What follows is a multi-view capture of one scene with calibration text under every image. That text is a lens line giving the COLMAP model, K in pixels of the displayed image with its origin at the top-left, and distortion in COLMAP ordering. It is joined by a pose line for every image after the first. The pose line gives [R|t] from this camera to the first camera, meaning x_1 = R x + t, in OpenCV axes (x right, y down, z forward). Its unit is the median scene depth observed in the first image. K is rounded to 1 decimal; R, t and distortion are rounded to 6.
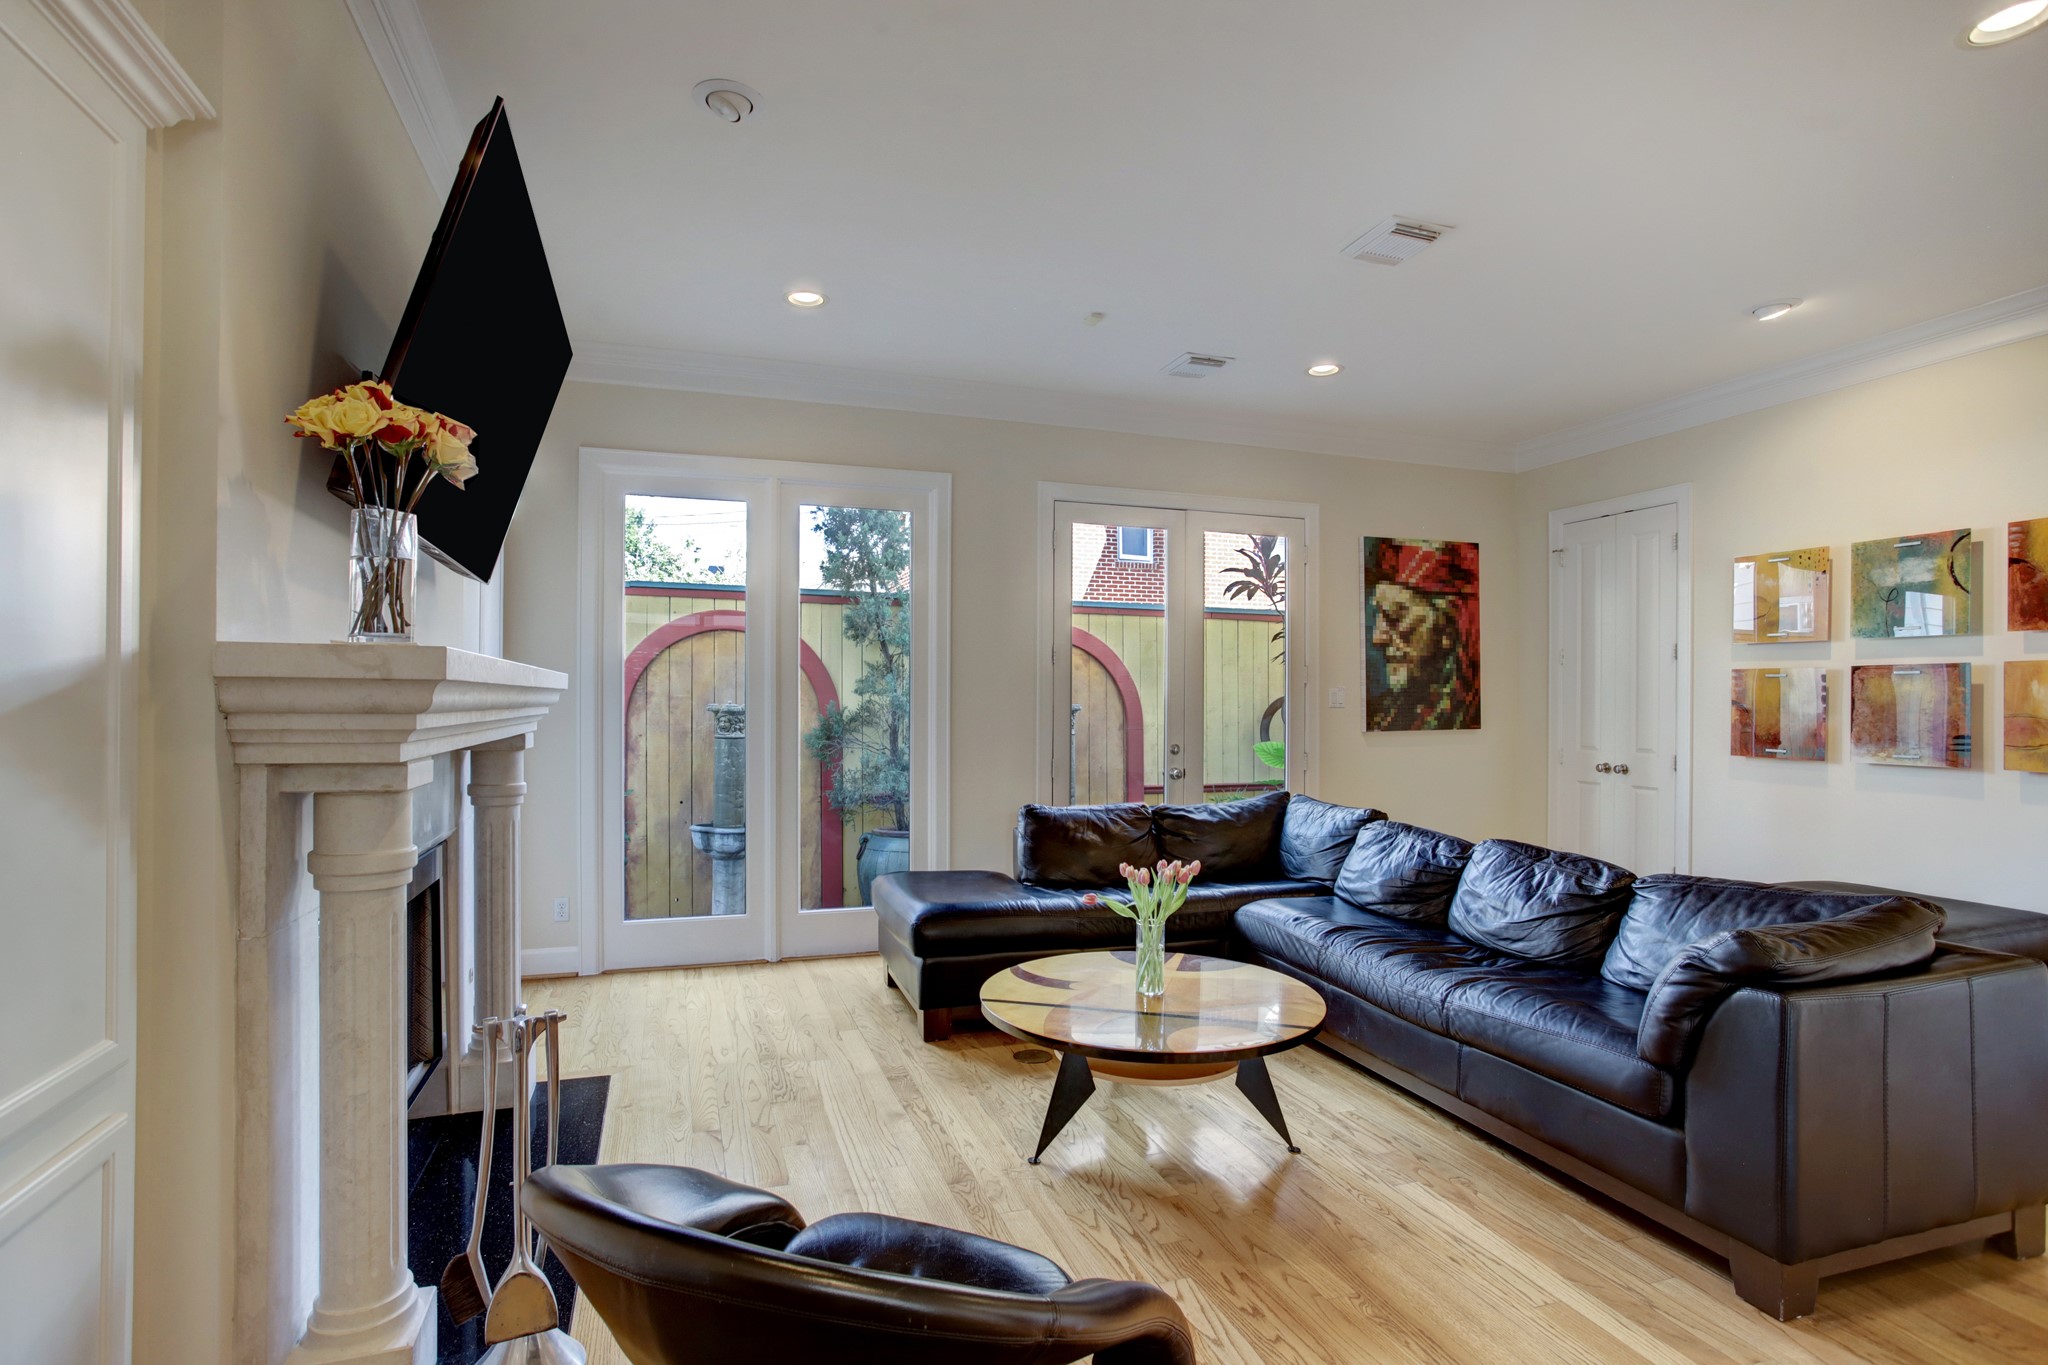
lens RADIAL K [[1023.9, 0, 992.1], [0, 1023.9, 711.0], [0, 0, 1]] dist [-0.019428, -0.000001]
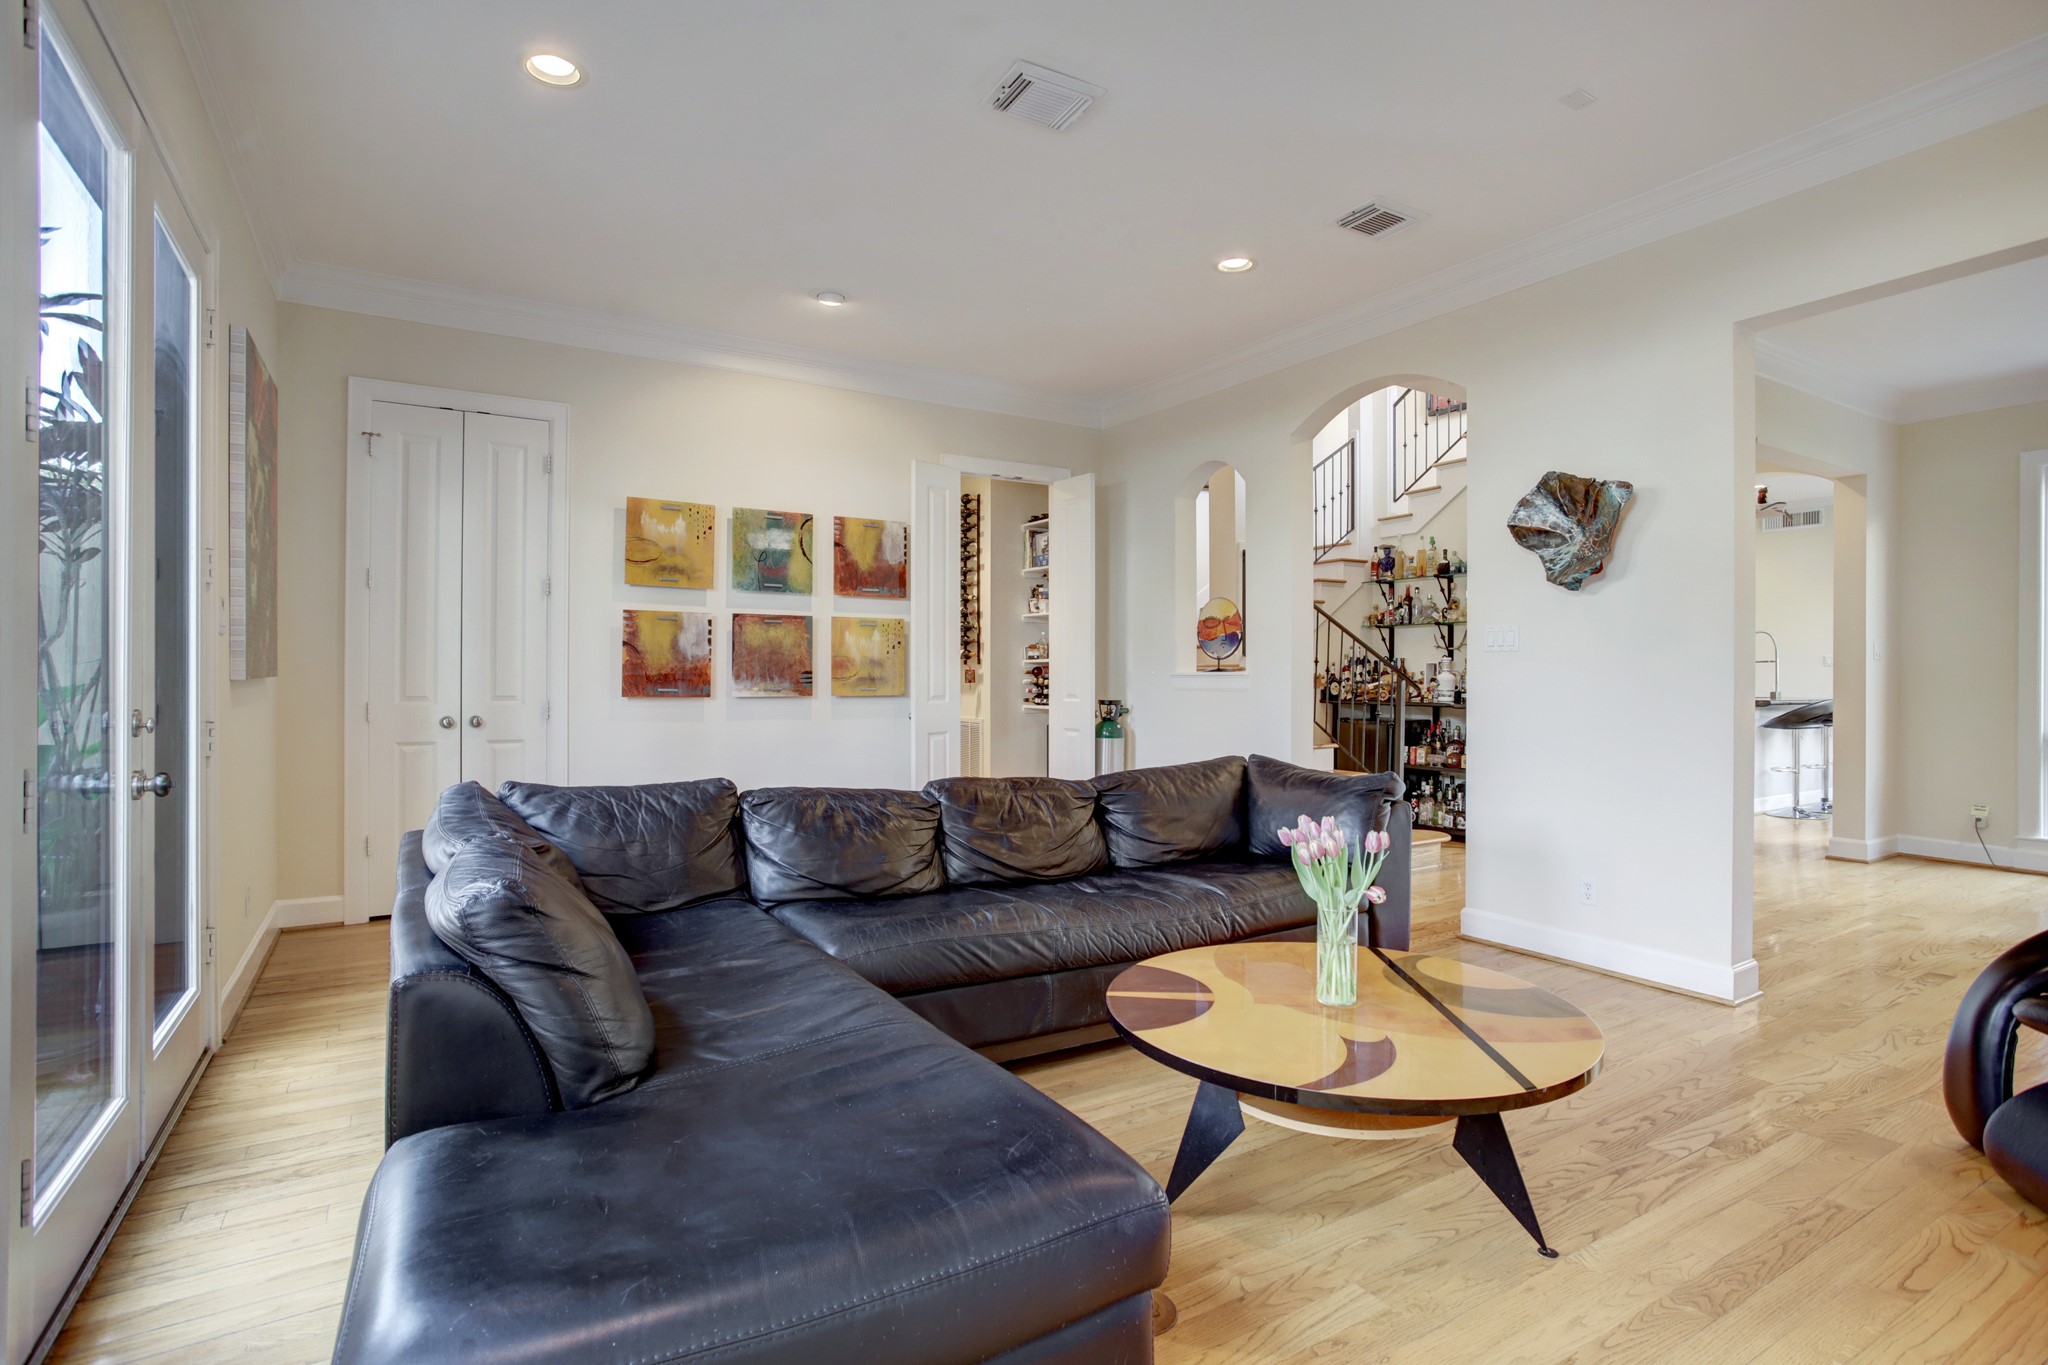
lens RADIAL K [[997.7, 0, 998.9], [0, 997.7, 687.7], [0, 0, 1]] dist [-0.059433, 0.030145]
pose [[-0.217211, -0.012484, 0.976045, -0.243723], [0.006729, 0.999875, 0.014286, 0.019765], [-0.976101, 0.009671, -0.217100, 0.710957]]
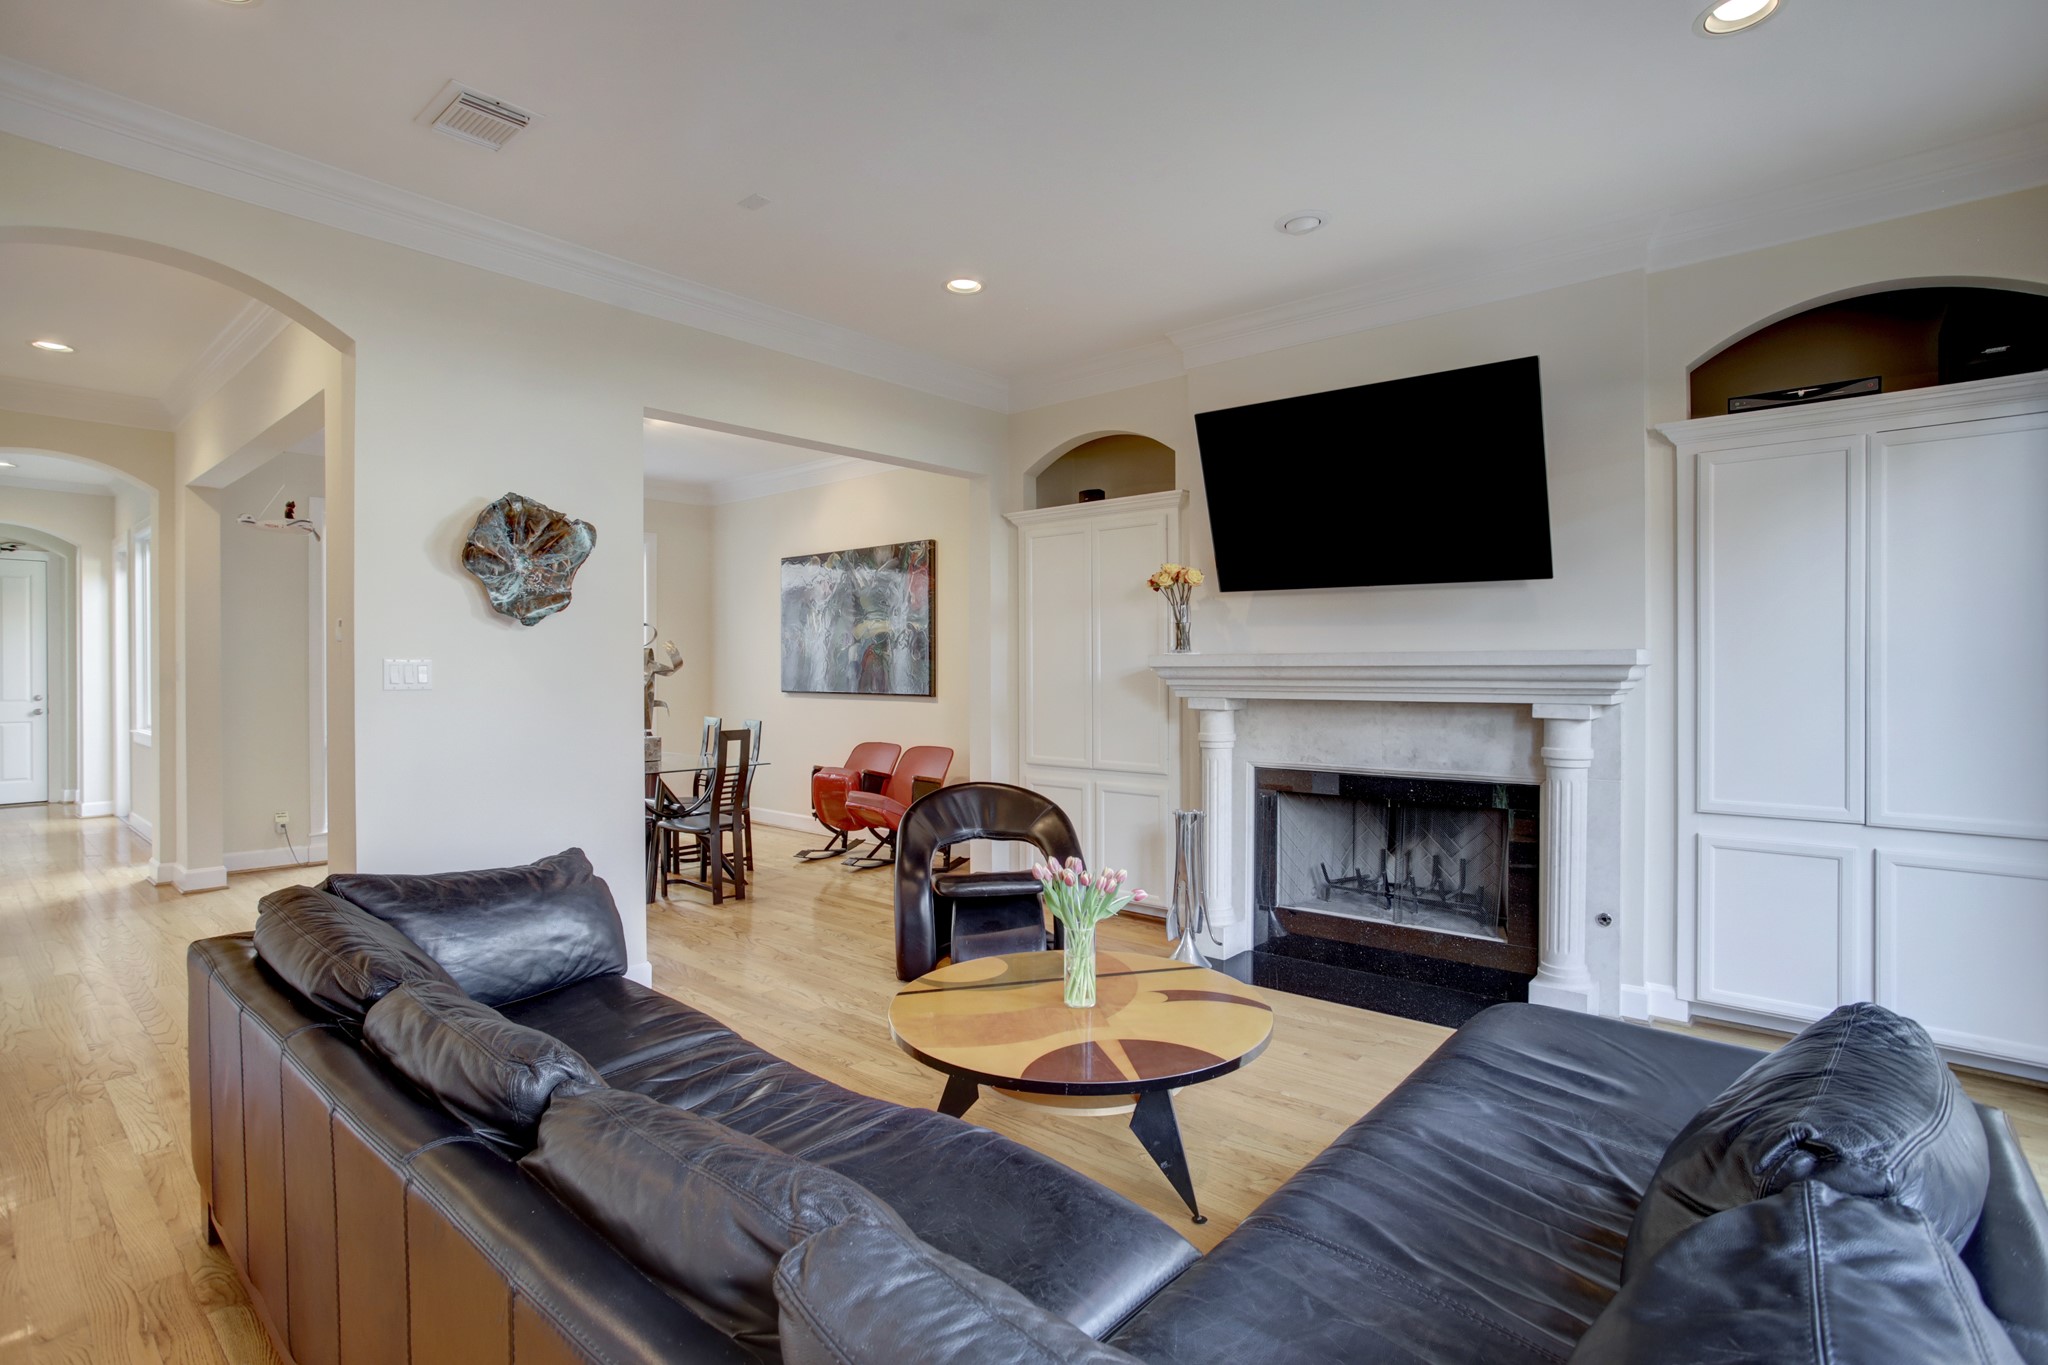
lens RADIAL K [[972.7, 0, 1036.5], [0, 972.7, 675.6], [0, 0, 1]] dist [-0.010543, 0.000540]
pose [[-0.847478, -0.001083, -0.530829, 0.325259], [-0.008445, 0.999899, 0.011443, -0.009504], [0.530763, 0.014180, -0.847402, 0.865542]]
